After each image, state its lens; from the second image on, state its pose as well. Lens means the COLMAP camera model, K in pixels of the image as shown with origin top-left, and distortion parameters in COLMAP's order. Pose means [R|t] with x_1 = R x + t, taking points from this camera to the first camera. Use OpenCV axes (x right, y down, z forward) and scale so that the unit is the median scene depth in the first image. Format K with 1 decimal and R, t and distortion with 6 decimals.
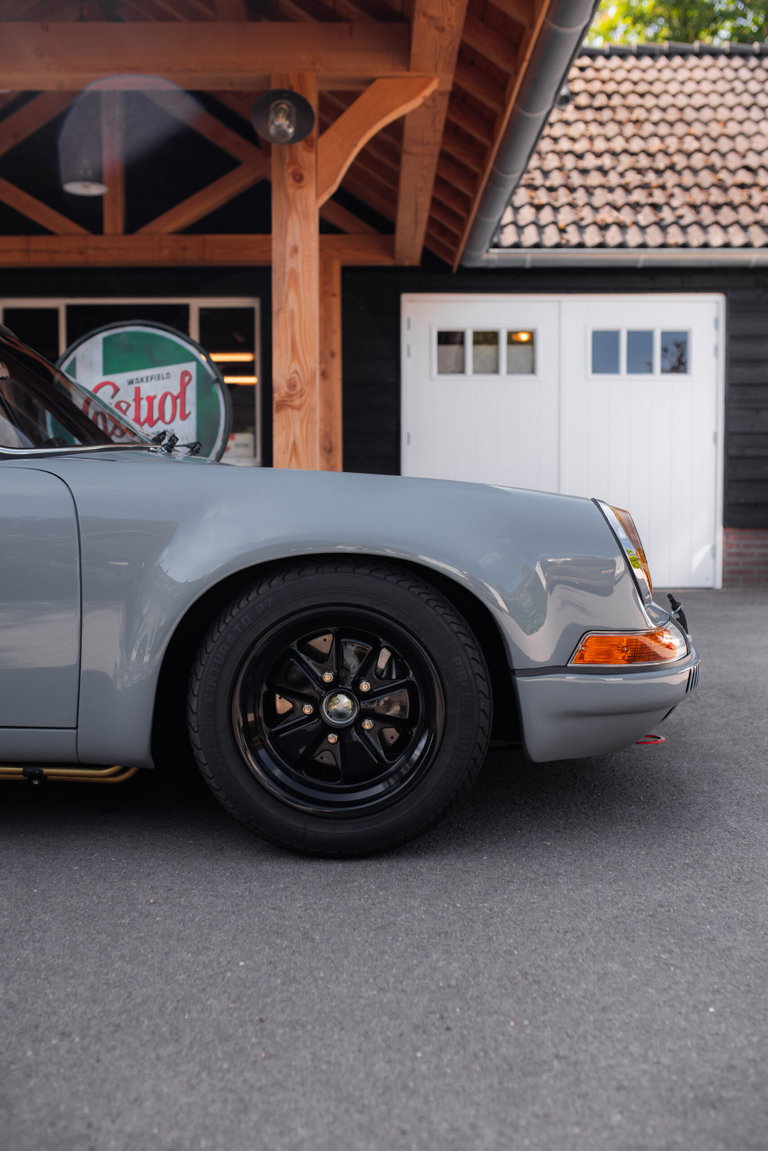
lens RADIAL K [[1122.7, 0, 409.7], [0, 1122.7, 574.0], [0, 0, 1]] dist [-0.103636, 0.189639]
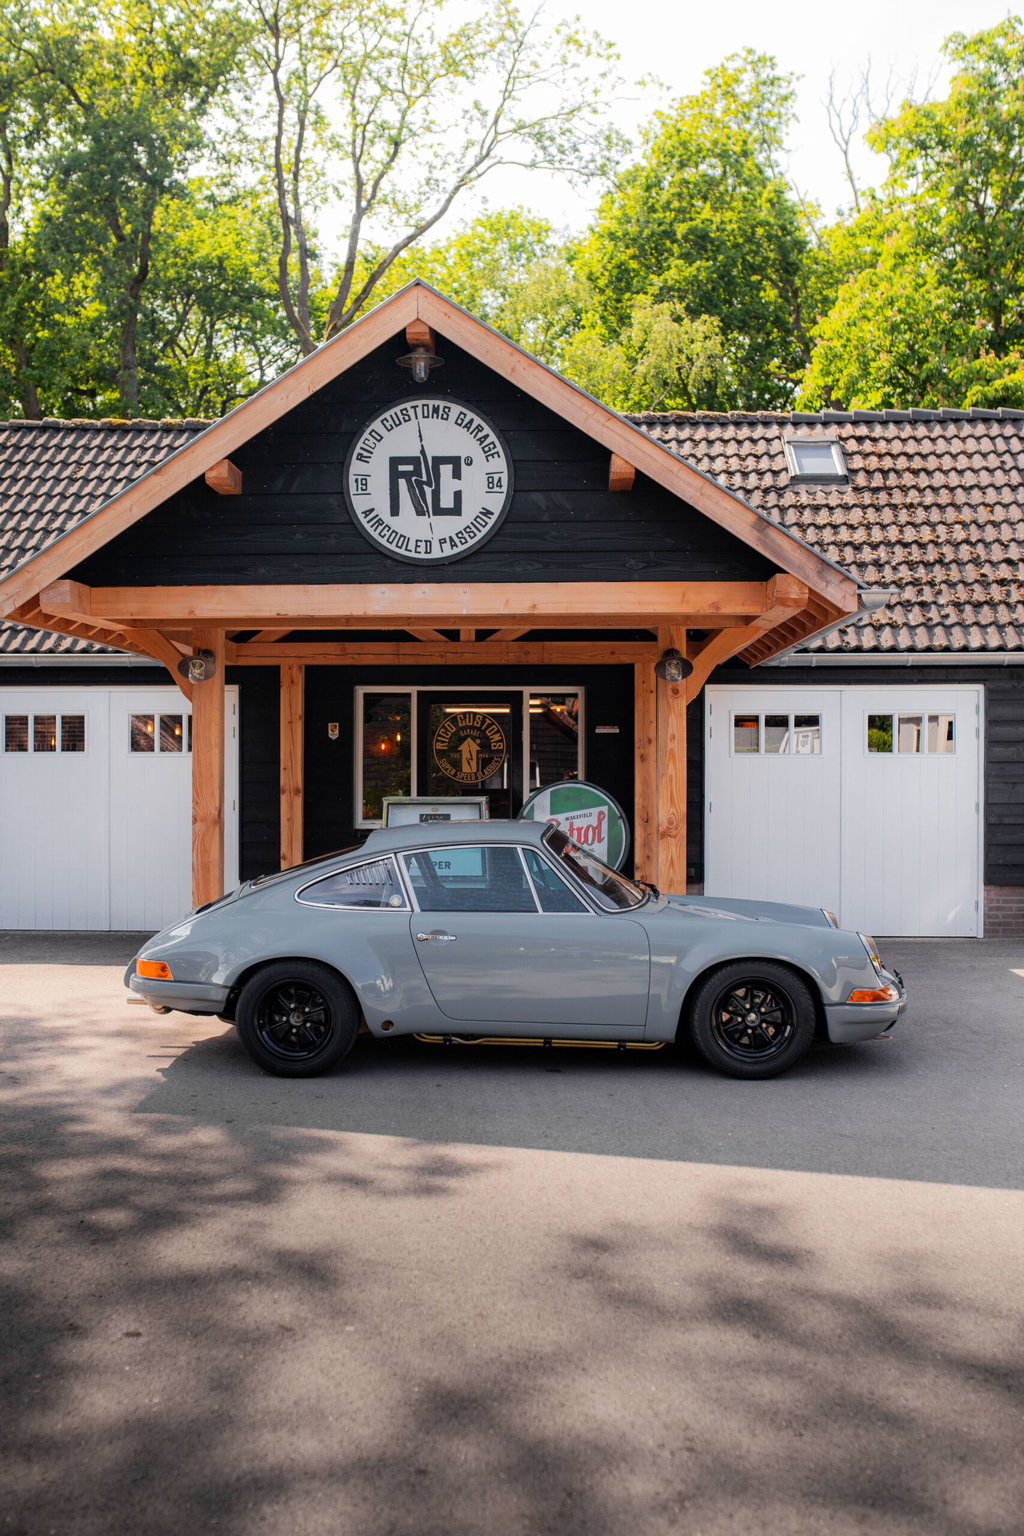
lens RADIAL K [[1514.3, 0, 512.0], [0, 1514.3, 768.0], [0, 0, 1]] dist [-0.018918, 0.017064]
pose [[0.996745, 0.000723, -0.080616, -0.084240], [-0.006422, 0.997494, -0.070453, -0.050085], [0.080363, 0.070741, 0.994252, -0.623855]]
